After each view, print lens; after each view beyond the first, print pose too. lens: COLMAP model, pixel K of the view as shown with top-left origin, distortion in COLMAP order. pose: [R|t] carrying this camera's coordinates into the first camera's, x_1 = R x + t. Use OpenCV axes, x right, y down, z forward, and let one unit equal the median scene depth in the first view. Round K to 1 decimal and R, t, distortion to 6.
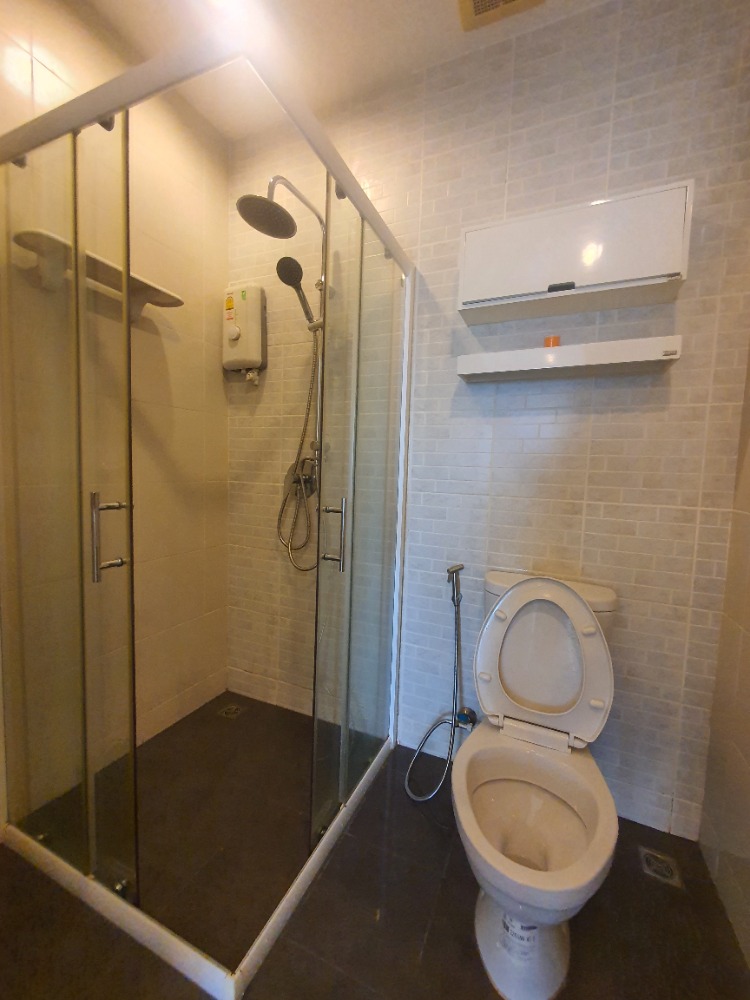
lens RADIAL K [[398.2, 0, 382.5], [0, 398.2, 497.9], [0, 0, 1]] dist [0.001982, -0.000017]
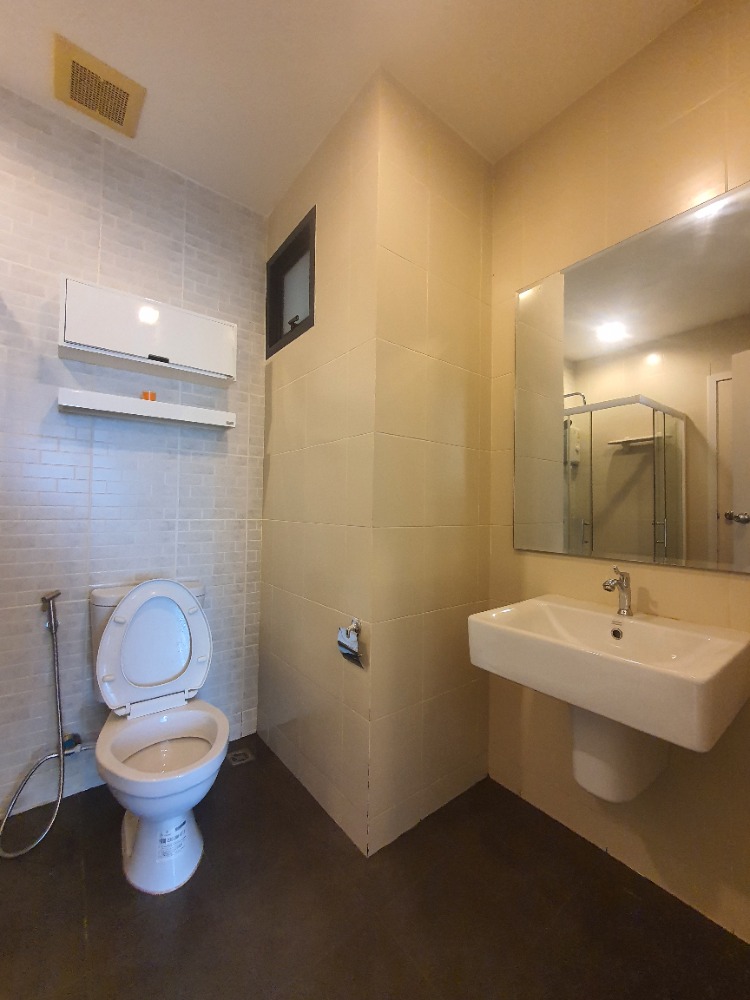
lens RADIAL K [[398.2, 0, 377.0], [0, 398.2, 498.4], [0, 0, 1]] dist [0.001982, -0.000017]
pose [[0.477179, -0.000809, 0.878806, -0.360214], [0.067167, 0.997108, -0.035553, 0.032364], [-0.876236, 0.075991, 0.475853, -0.230784]]
